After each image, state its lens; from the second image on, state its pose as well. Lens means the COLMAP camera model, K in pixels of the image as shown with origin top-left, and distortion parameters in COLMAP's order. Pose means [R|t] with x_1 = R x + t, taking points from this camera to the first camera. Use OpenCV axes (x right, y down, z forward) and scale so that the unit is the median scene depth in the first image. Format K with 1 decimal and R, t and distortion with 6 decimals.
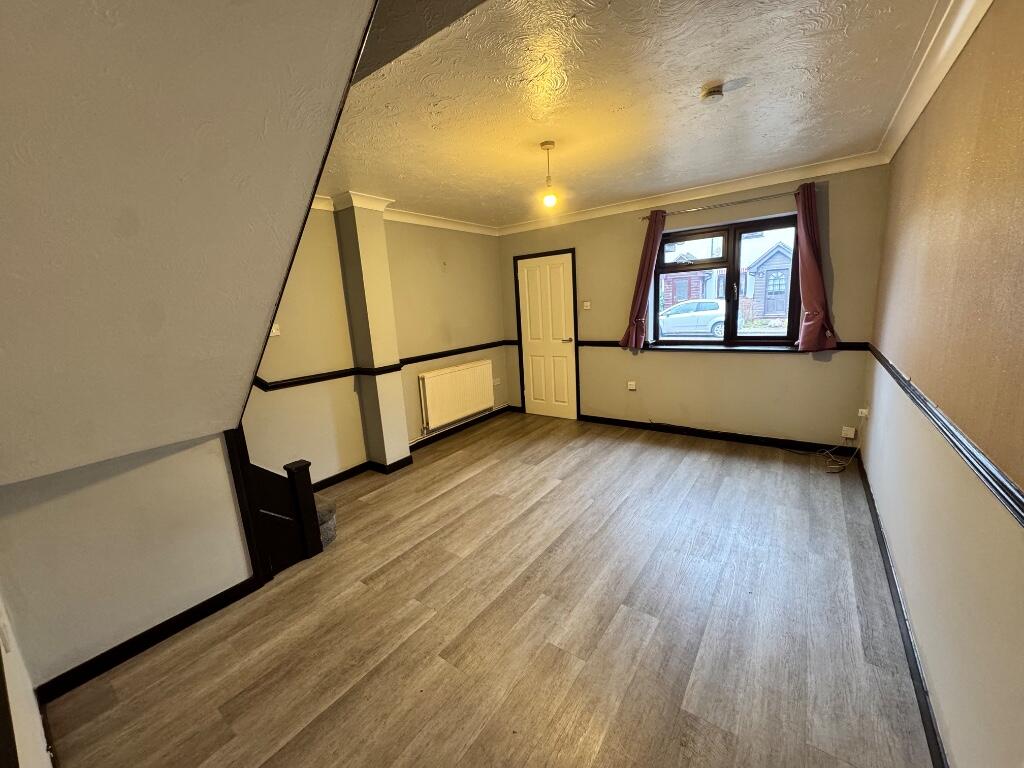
lens RADIAL K [[407.3, 0, 510.4], [0, 407.3, 384.8], [0, 0, 1]] dist [-0.000996, 0.000373]
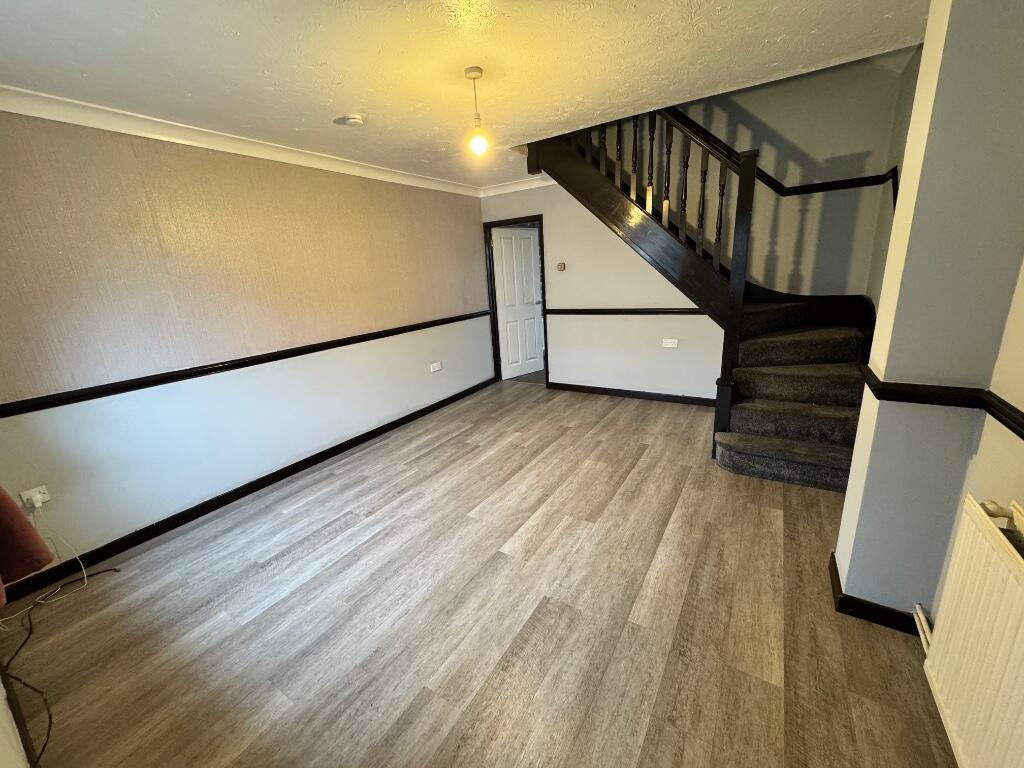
lens RADIAL K [[407.3, 0, 509.4], [0, 407.3, 382.5], [0, 0, 1]] dist [-0.000996, 0.000373]
pose [[-0.990480, 0.135903, -0.021884, 0.098126], [0.111732, 0.886599, 0.448841, -0.320344], [0.080401, 0.442123, -0.893344, 1.603526]]
